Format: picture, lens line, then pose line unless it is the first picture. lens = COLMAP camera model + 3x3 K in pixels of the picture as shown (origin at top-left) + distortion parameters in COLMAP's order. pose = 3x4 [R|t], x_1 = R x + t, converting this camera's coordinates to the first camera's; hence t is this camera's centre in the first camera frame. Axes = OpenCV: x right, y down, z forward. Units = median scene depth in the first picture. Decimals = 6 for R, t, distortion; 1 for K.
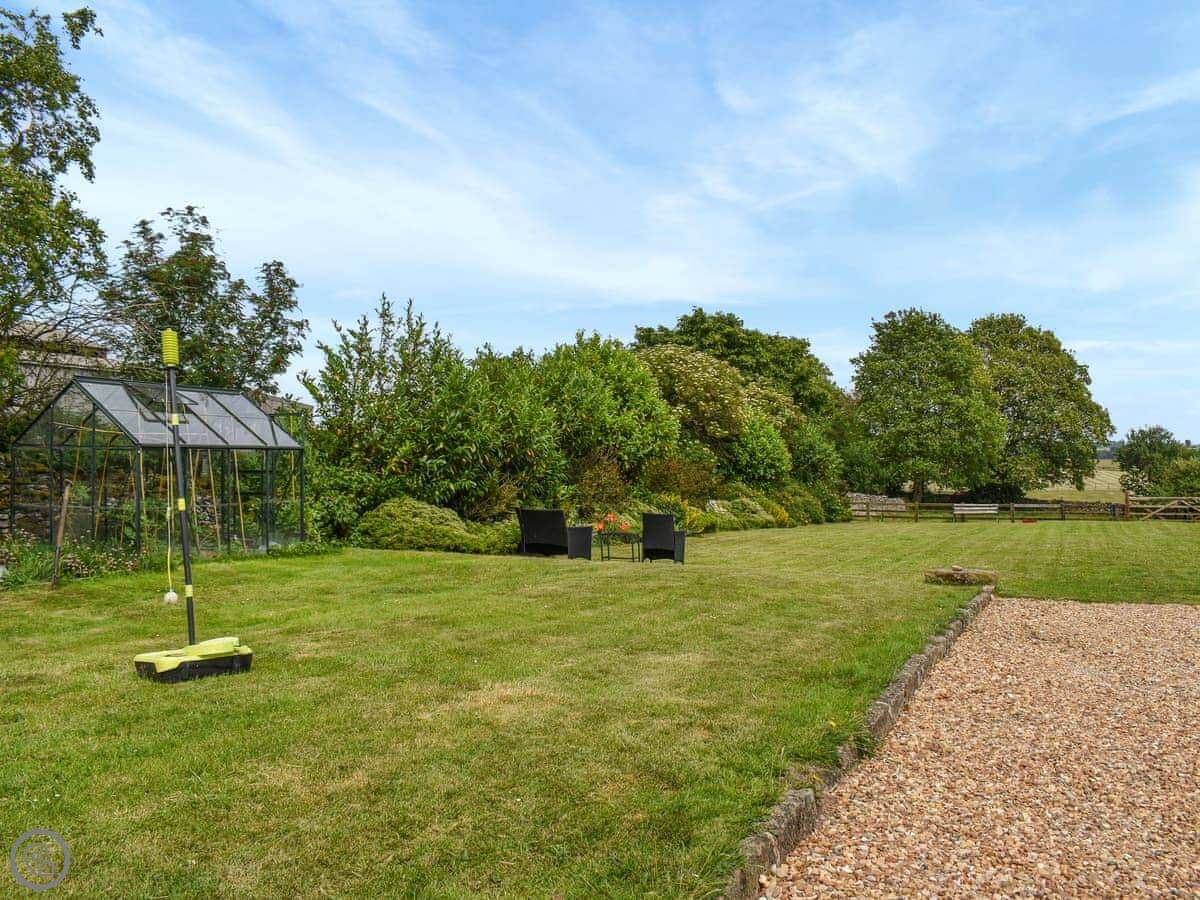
lens RADIAL K [[1053.3, 0, 598.1], [0, 1053.3, 414.0], [0, 0, 1]] dist [-0.083167, 0.003515]
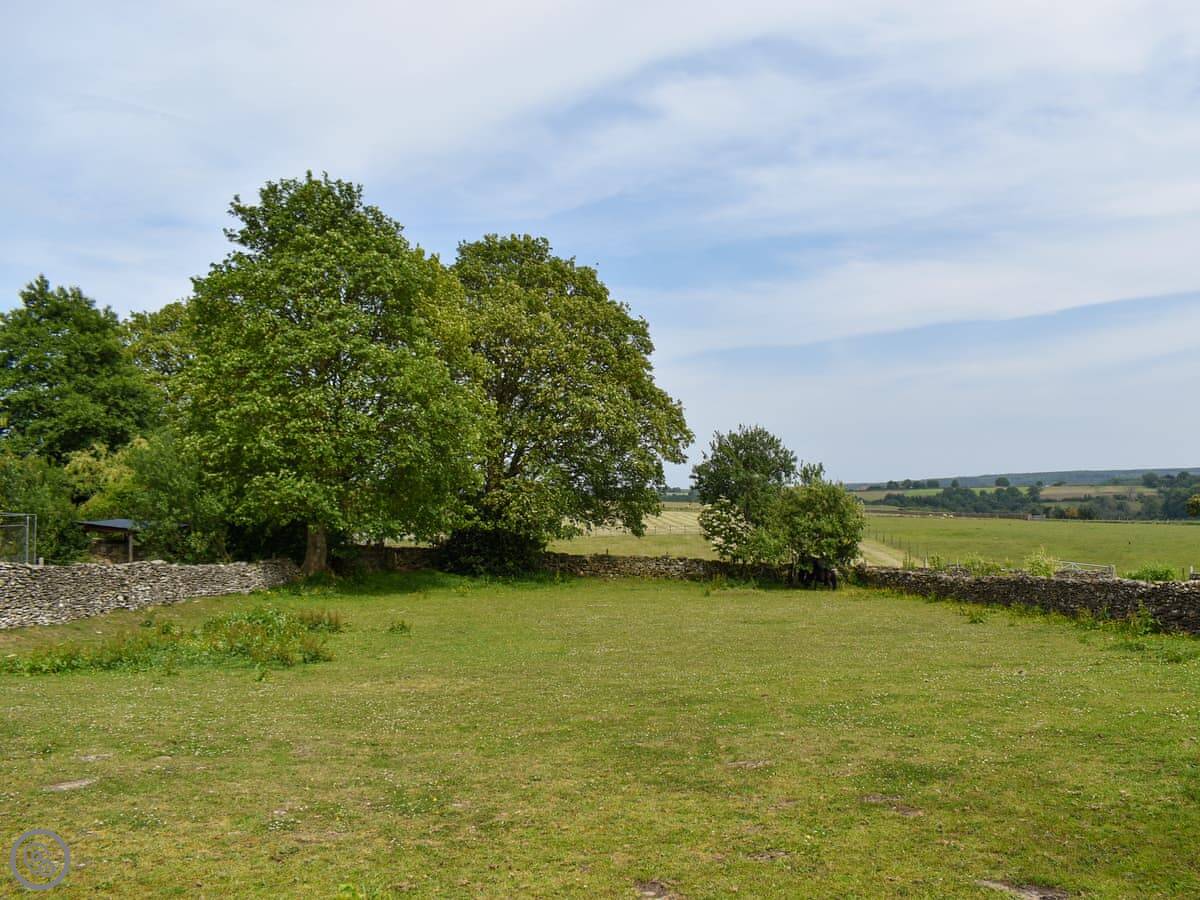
lens RADIAL K [[1053.3, 0, 598.1], [0, 1053.3, 414.0], [0, 0, 1]] dist [-0.083167, 0.003515]
pose [[0.933287, 0.018967, 0.358631, 0.232915], [-0.002758, 0.998953, -0.045655, 0.031650], [-0.359122, 0.041620, 0.932362, 0.453043]]
